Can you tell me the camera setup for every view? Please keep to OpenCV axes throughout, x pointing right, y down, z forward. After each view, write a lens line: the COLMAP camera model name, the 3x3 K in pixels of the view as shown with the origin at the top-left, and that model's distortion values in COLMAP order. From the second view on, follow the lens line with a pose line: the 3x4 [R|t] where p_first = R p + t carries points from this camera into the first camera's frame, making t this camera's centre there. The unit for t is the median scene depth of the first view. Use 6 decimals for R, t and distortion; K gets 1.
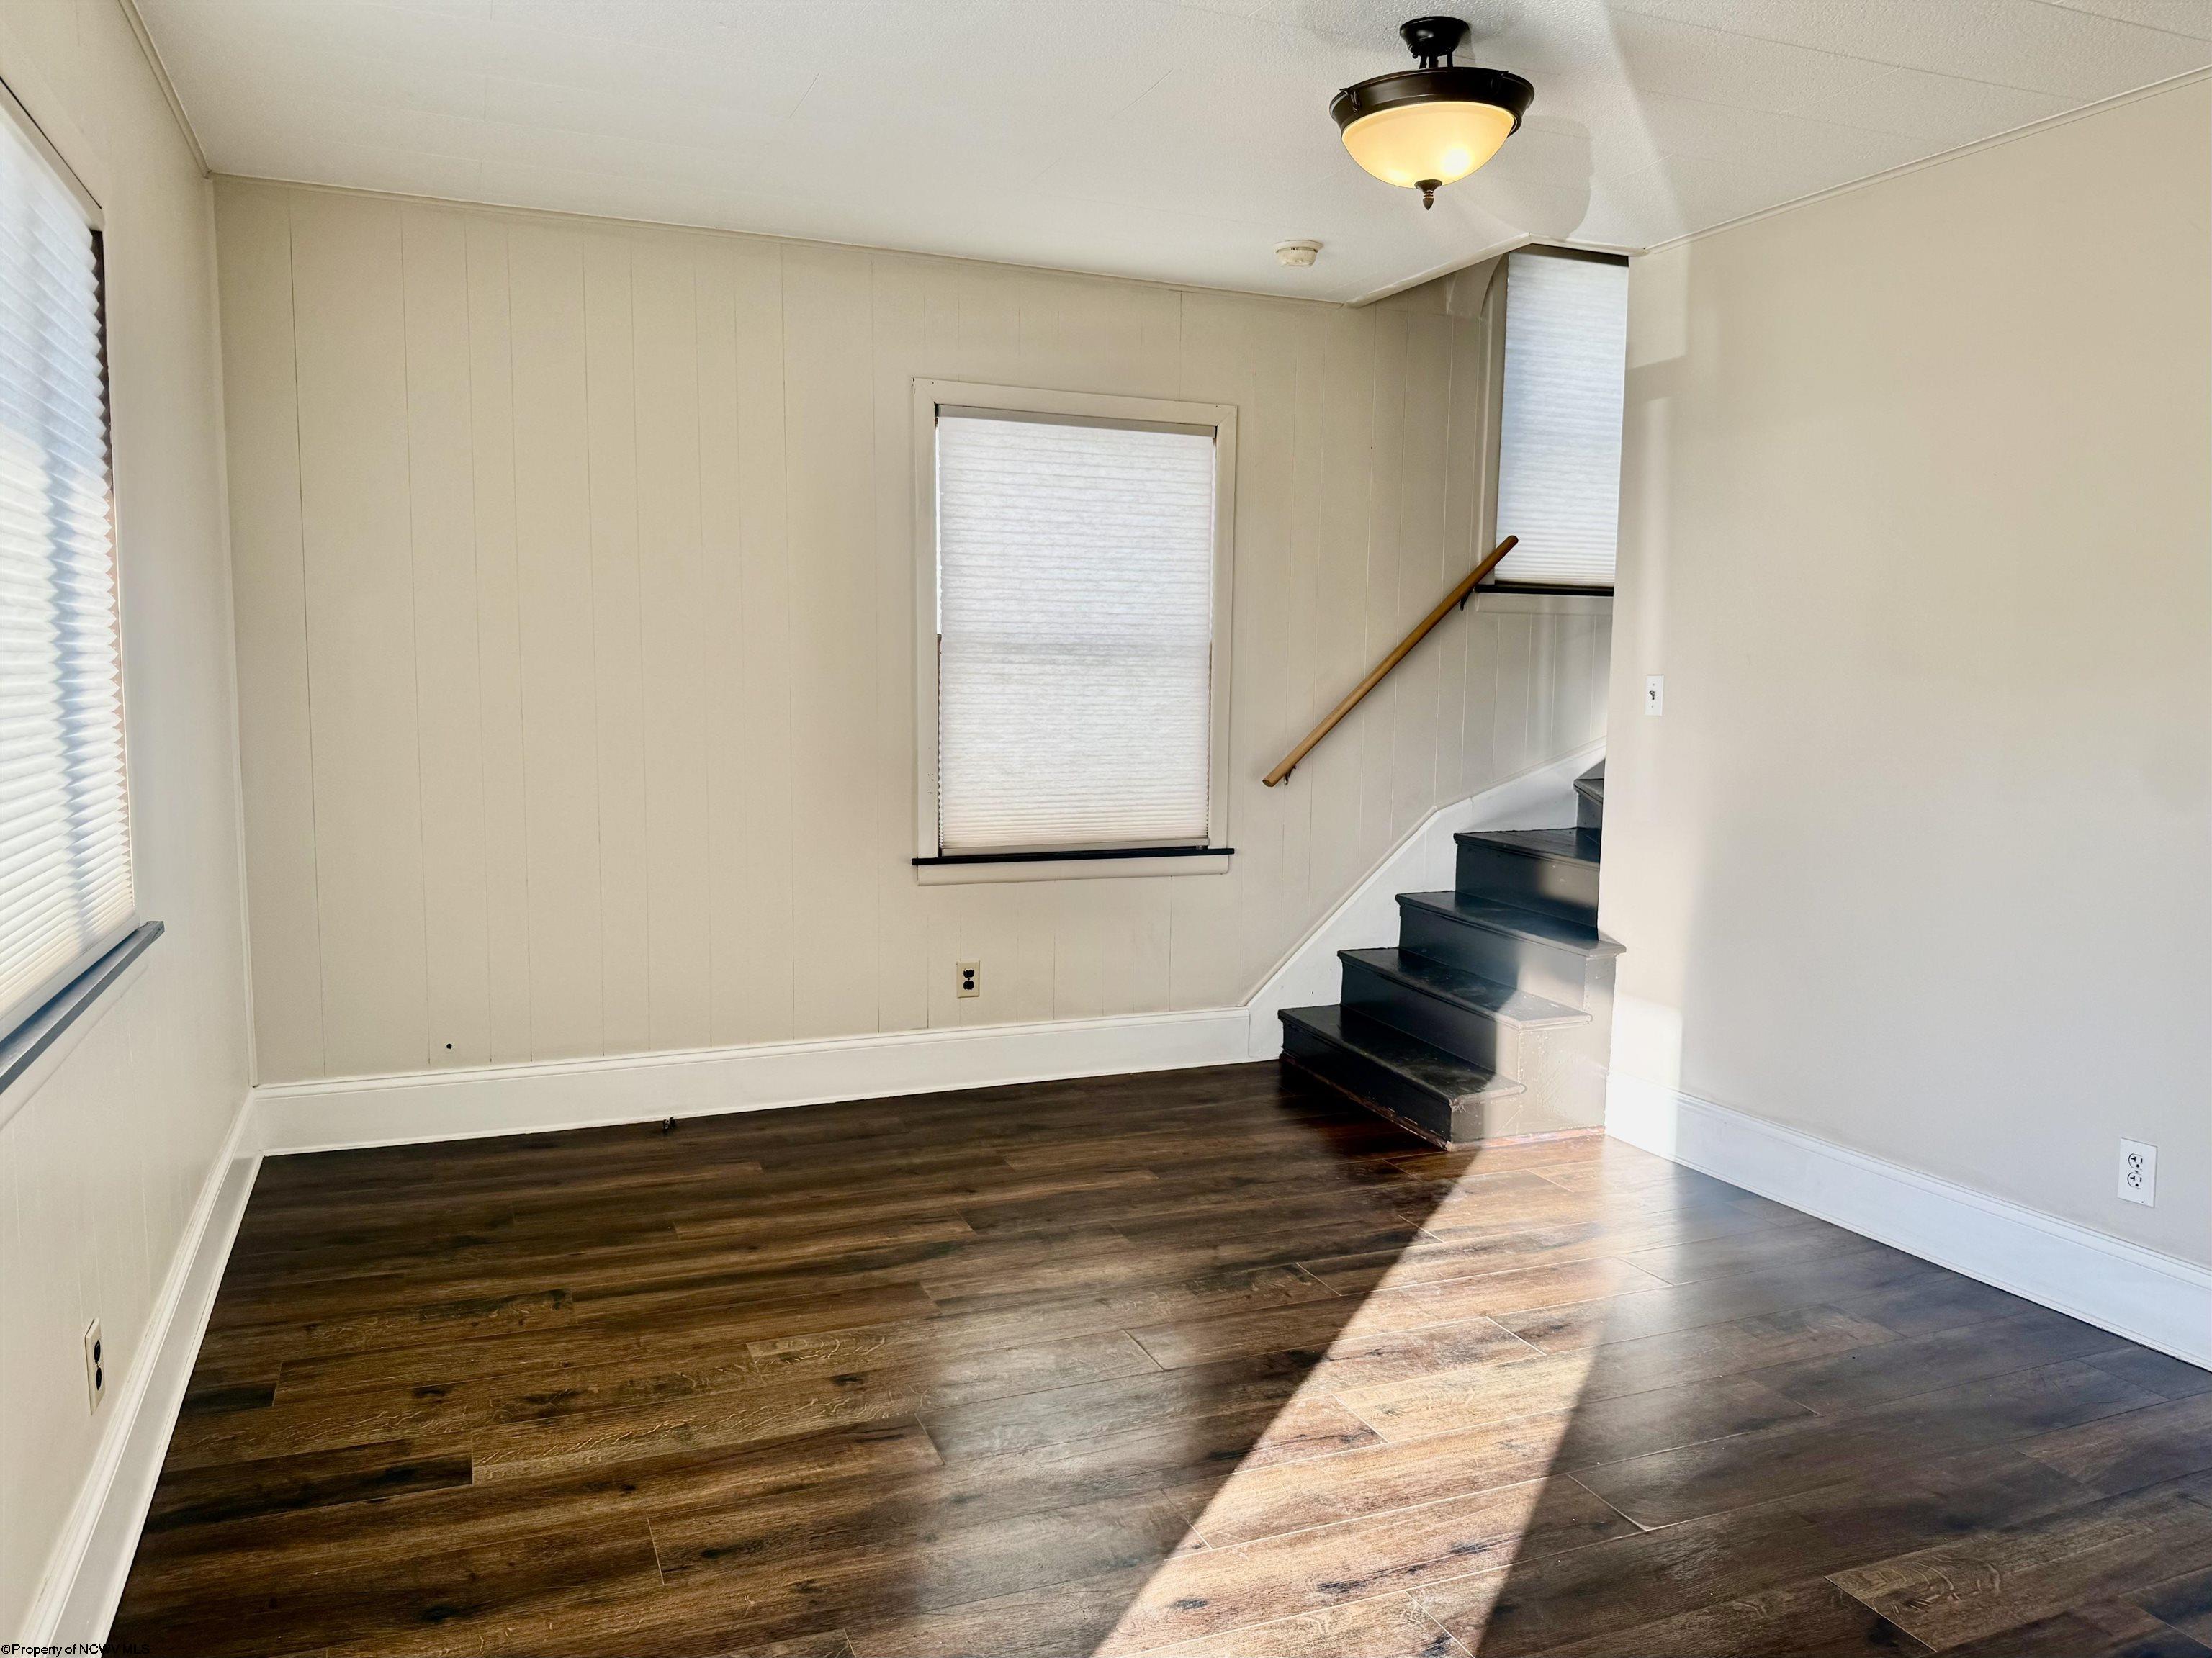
lens RADIAL K [[1573.6, 0, 1092.8], [0, 1573.6, 845.9], [0, 0, 1]] dist [0.014106, -0.032295]
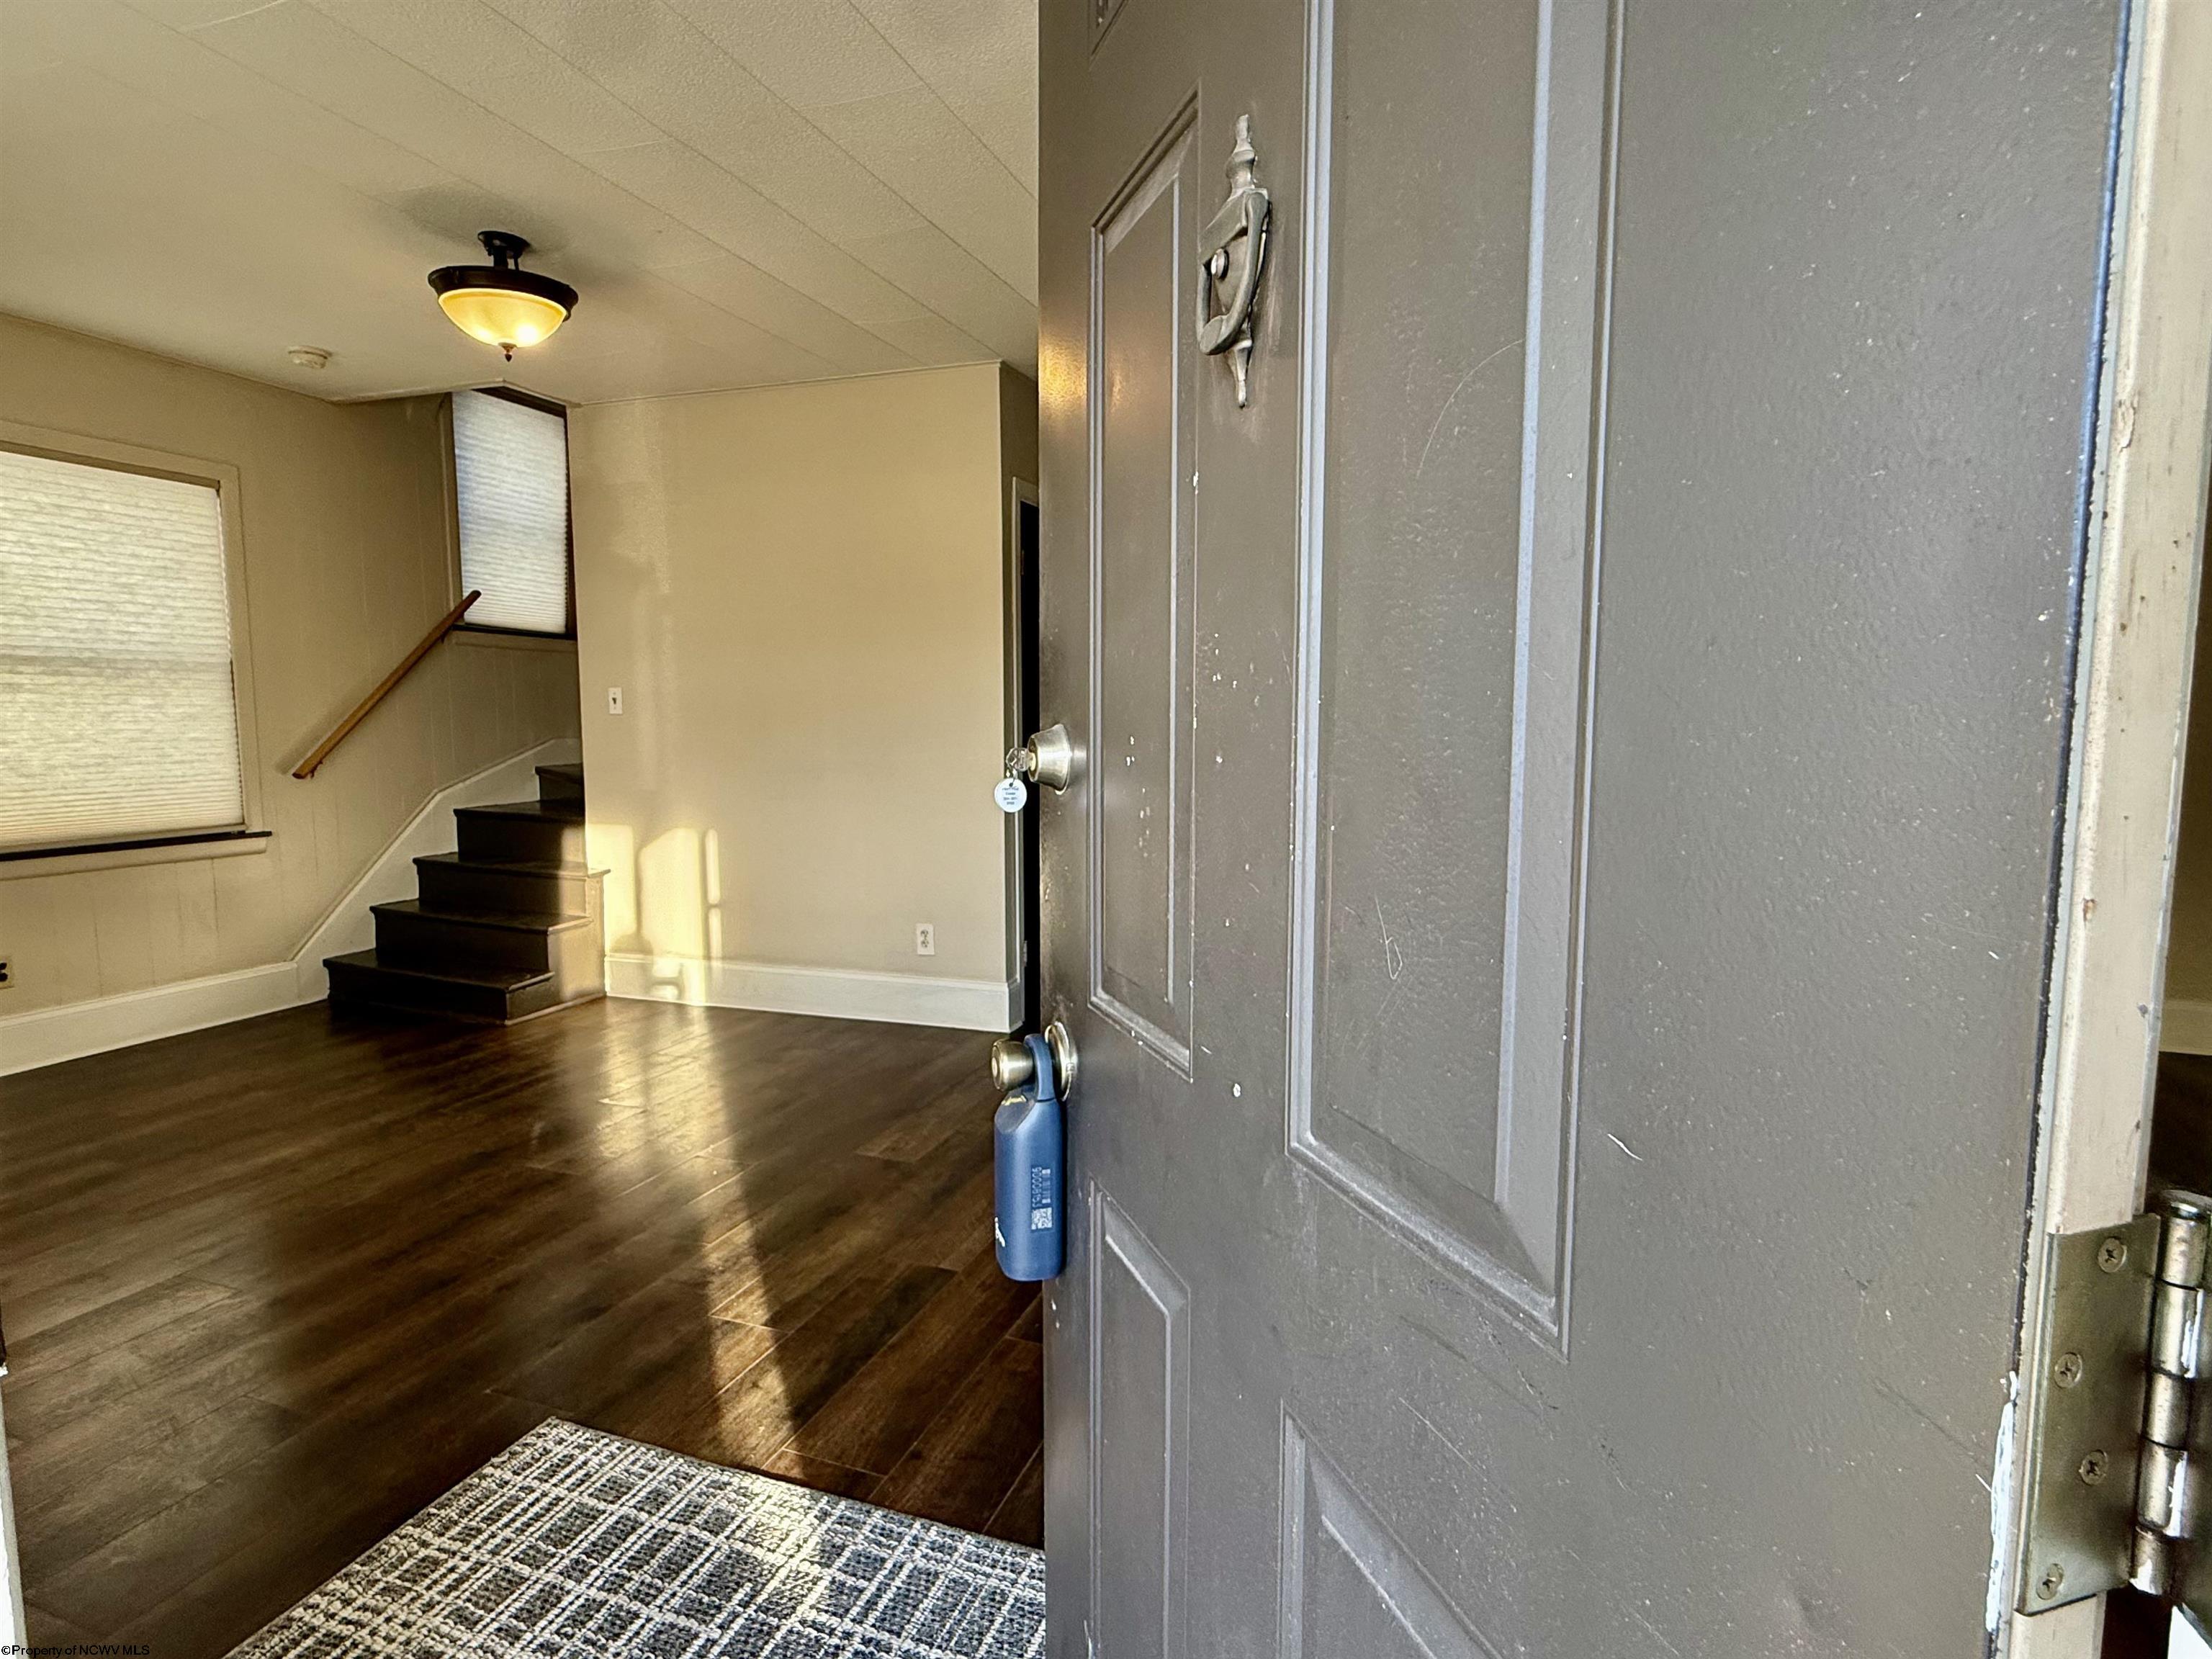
lens RADIAL K [[1151.9, 0, 1109.6], [0, 1151.9, 828.1], [0, 0, 1]] dist [-0.004886, -0.002481]
pose [[0.649491, -0.080747, 0.756069, -0.167705], [0.090057, 0.995516, 0.028957, 0.033635], [-0.755017, 0.049282, 0.653851, -0.071458]]
